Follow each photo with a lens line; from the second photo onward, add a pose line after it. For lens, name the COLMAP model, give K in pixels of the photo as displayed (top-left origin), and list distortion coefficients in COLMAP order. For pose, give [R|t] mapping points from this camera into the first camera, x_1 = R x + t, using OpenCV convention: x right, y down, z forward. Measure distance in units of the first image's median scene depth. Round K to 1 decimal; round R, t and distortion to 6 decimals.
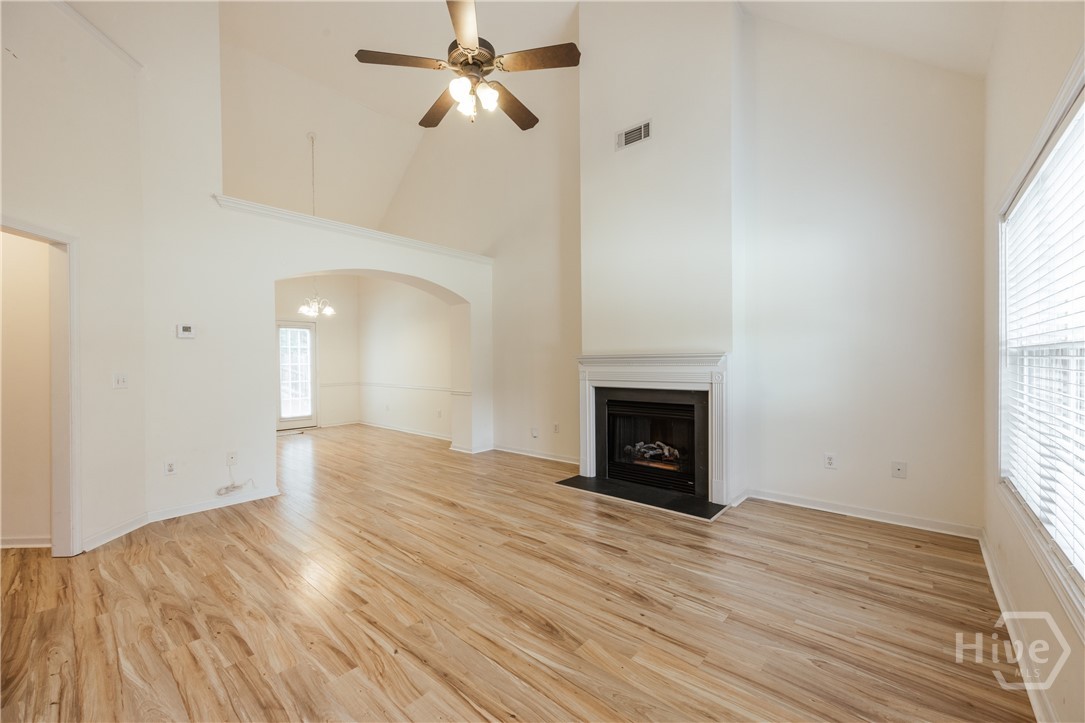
lens RADIAL K [[425.5, 0, 525.9], [0, 425.5, 368.1], [0, 0, 1]] dist [-0.001876, 0.000440]
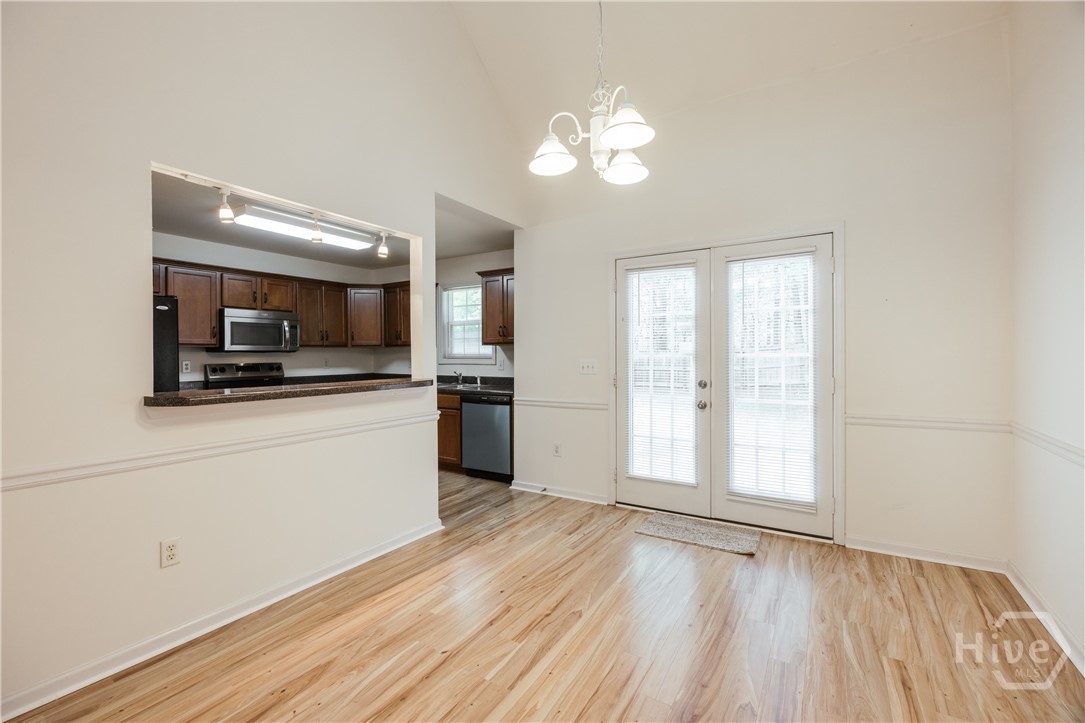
lens RADIAL K [[468.4, 0, 546.5], [0, 468.4, 356.3], [0, 0, 1]] dist [-0.004004, -0.000947]
pose [[0.193569, 0.010552, -0.981030, -0.430195], [-0.015332, 0.999853, 0.007729, -0.021290], [0.980967, 0.013545, 0.193702, 1.763830]]
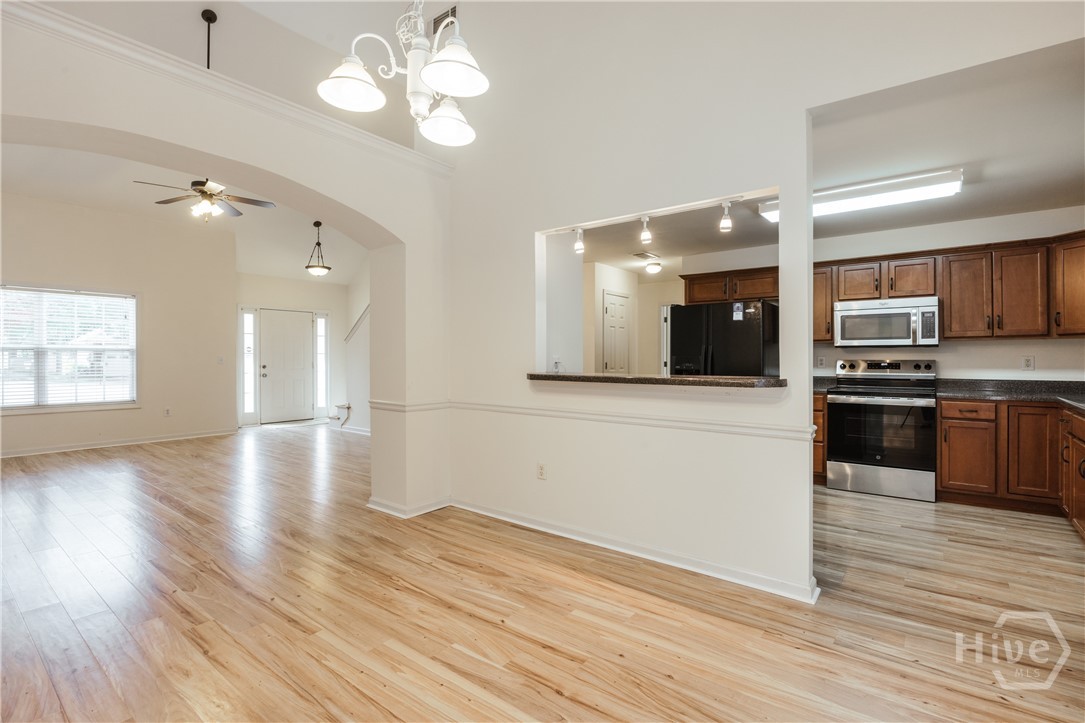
lens RADIAL K [[485.8, 0, 554.0], [0, 485.8, 352.2], [0, 0, 1]] dist [-0.015092, 0.000824]
pose [[-0.994201, 0.006373, -0.107347, -1.024002], [0.005533, 0.999952, 0.008118, -0.010490], [0.107394, 0.007477, -0.994188, 2.403651]]
